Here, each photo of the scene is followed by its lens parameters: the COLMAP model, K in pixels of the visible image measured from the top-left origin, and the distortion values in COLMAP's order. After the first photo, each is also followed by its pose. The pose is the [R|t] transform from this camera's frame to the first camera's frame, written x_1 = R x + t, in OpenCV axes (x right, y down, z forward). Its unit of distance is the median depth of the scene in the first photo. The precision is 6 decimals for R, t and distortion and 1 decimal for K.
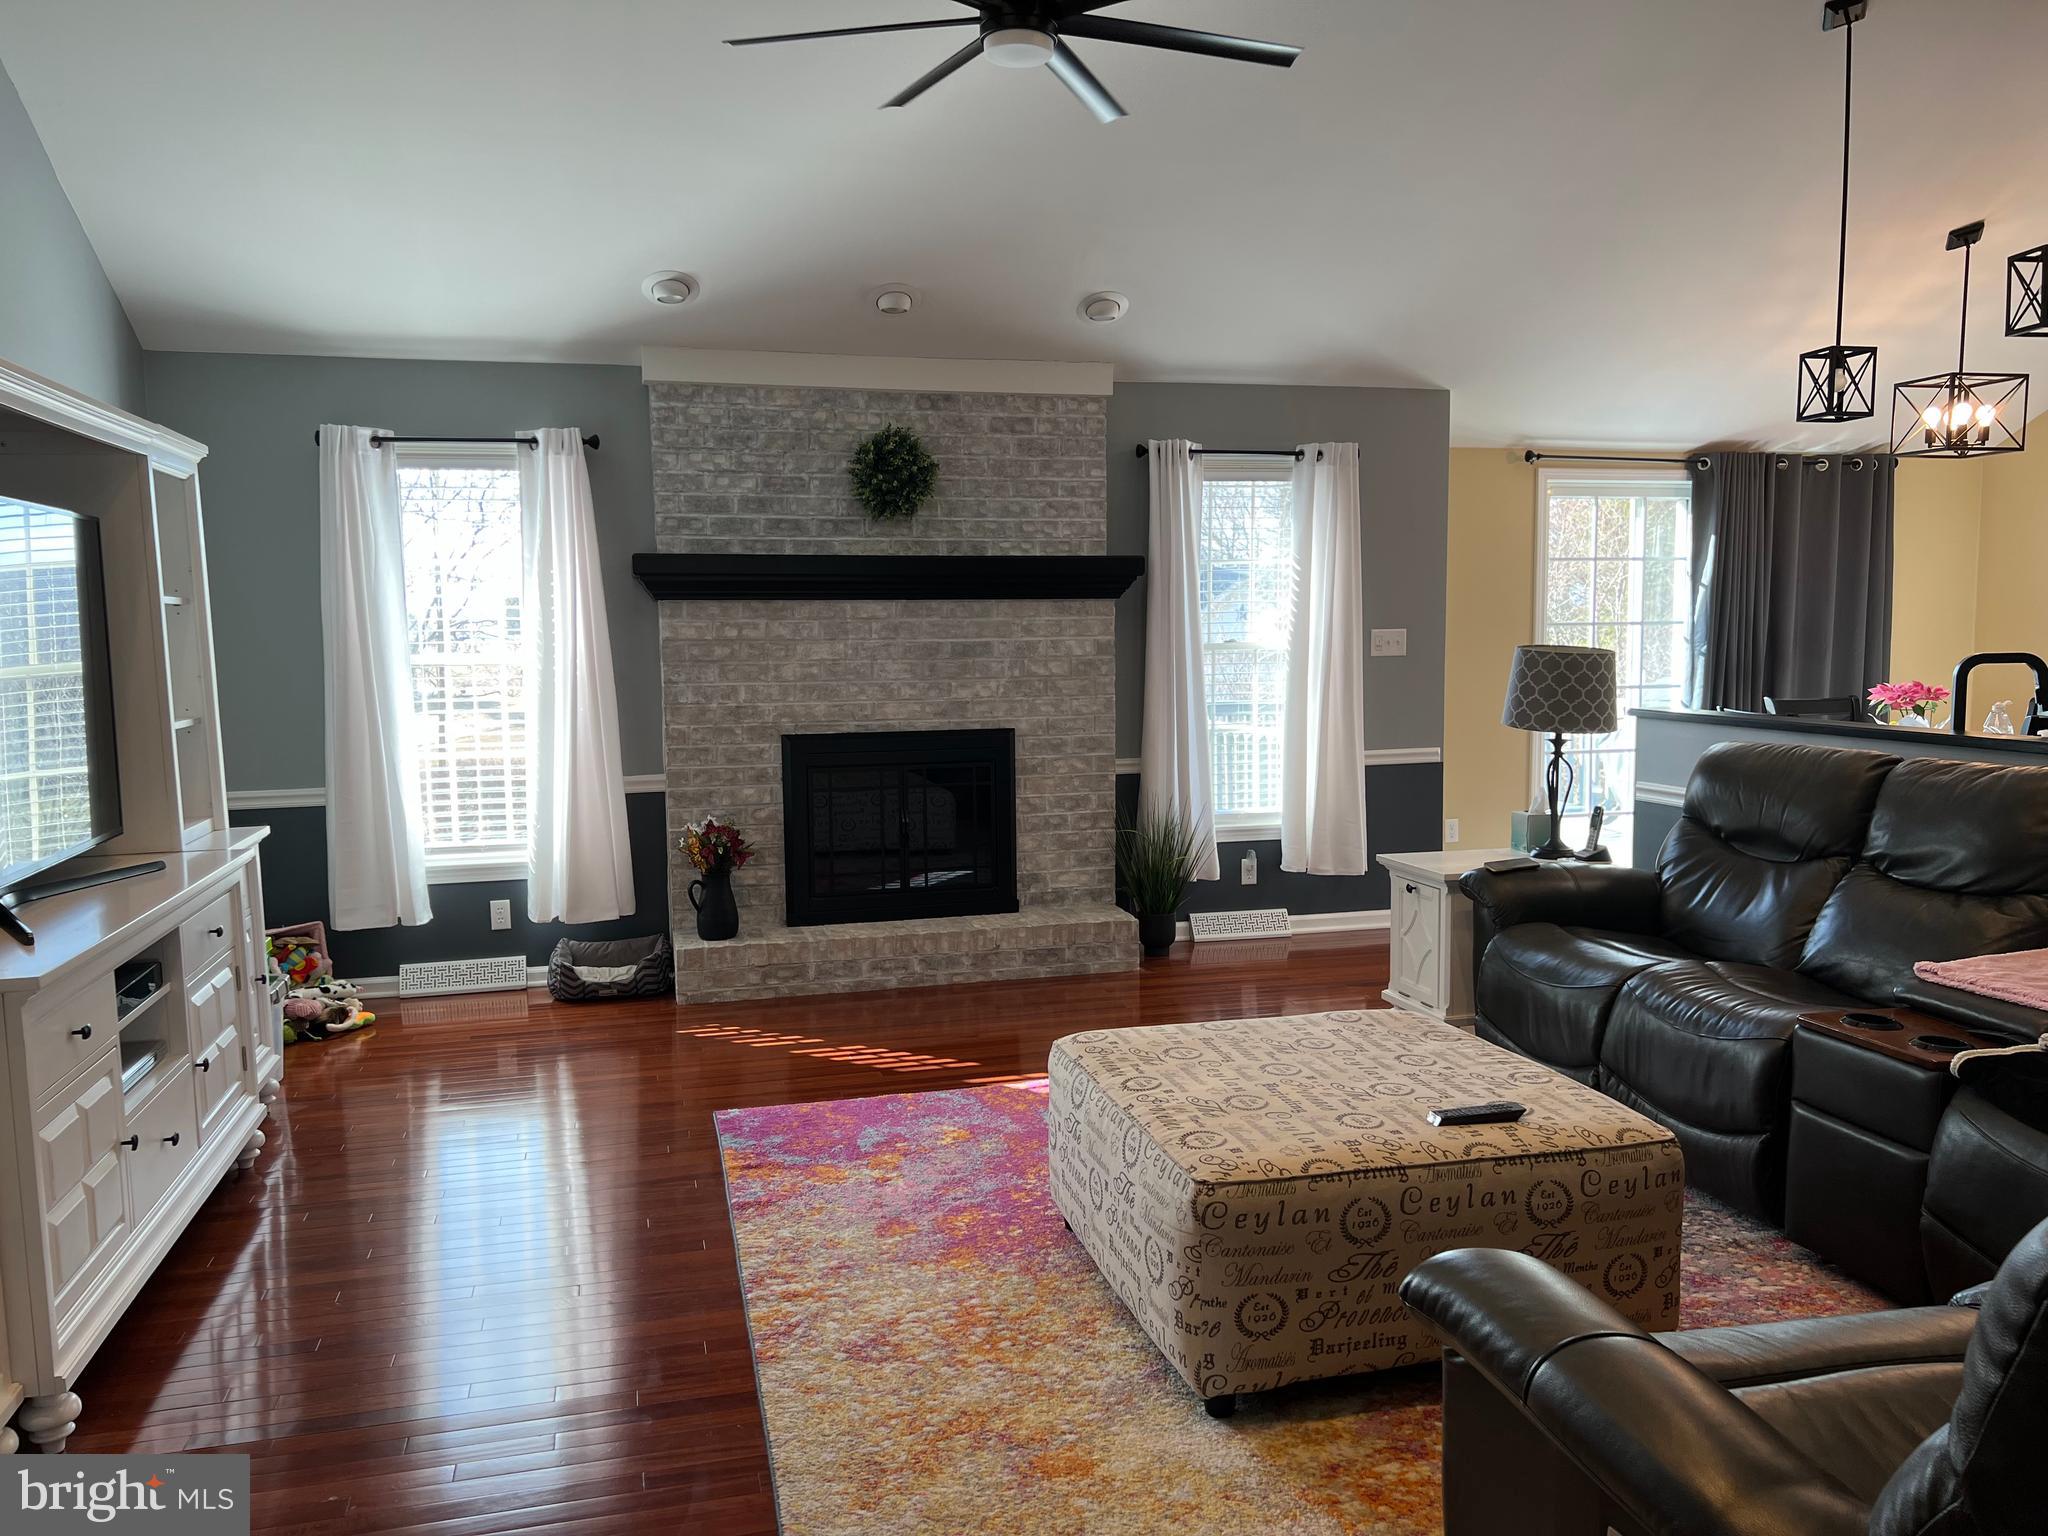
lens RADIAL K [[1538.7, 0, 1024.7], [0, 1538.7, 773.3], [0, 0, 1]] dist [0.035446, -0.012155]
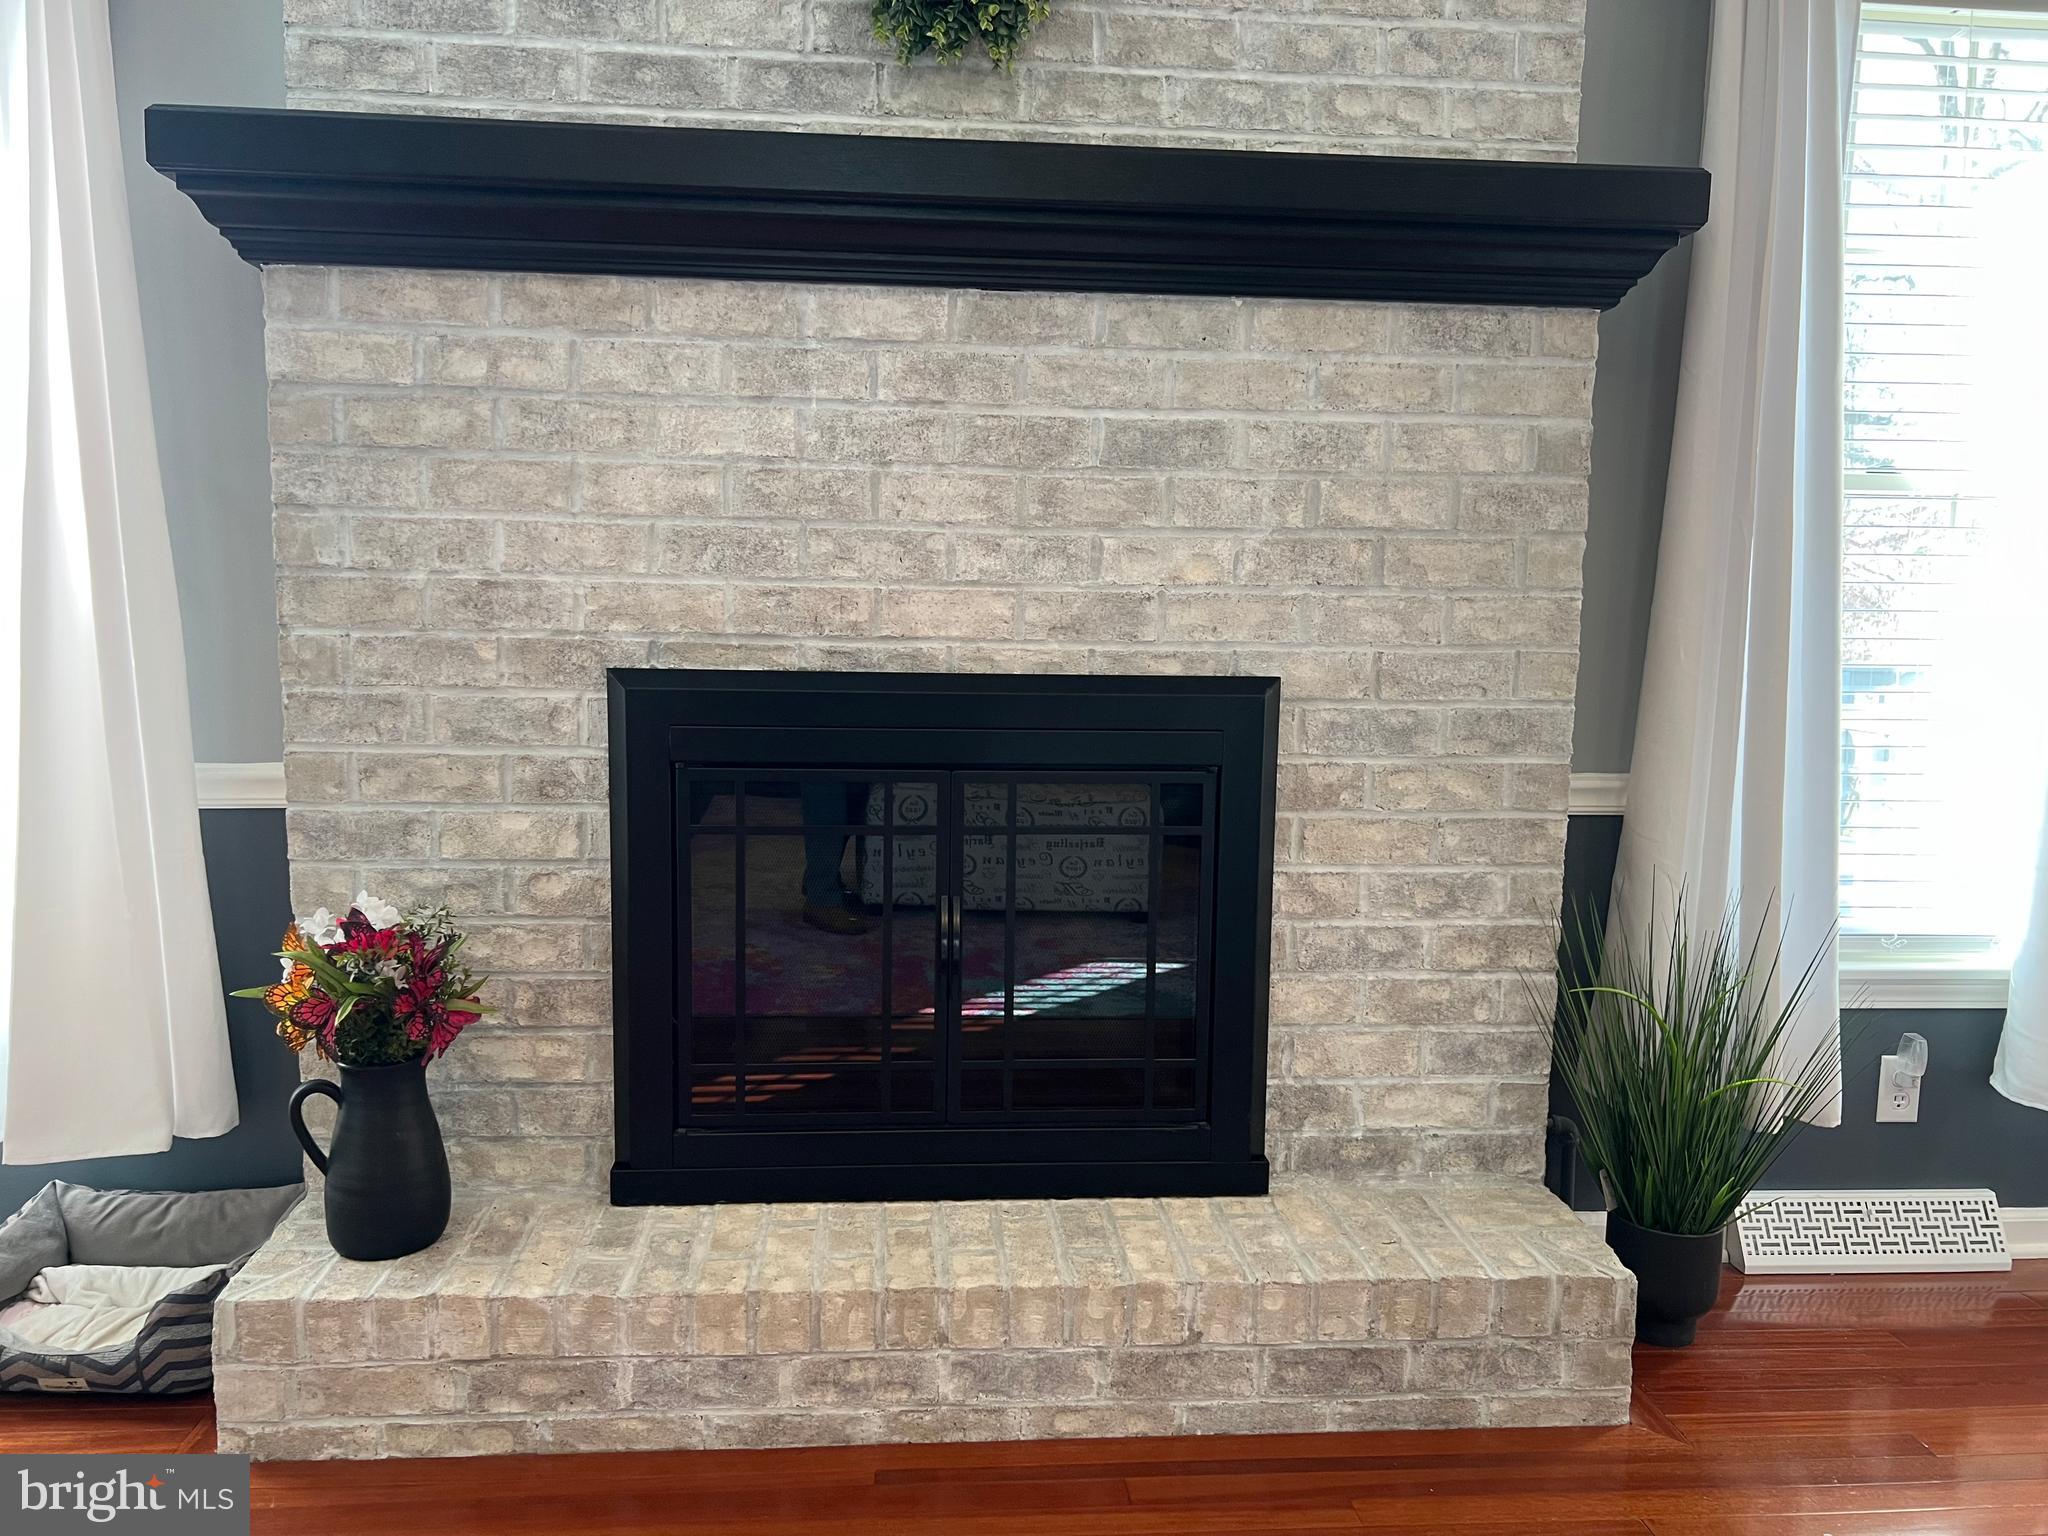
lens RADIAL K [[1538.7, 0, 1001.6], [0, 1538.7, 772.1], [0, 0, 1]] dist [0.035446, -0.012155]
pose [[0.981905, 0.050614, -0.182487, -0.003970], [-0.045847, 0.998490, 0.030254, -0.015892], [0.183742, -0.021340, 0.982743, 0.660170]]
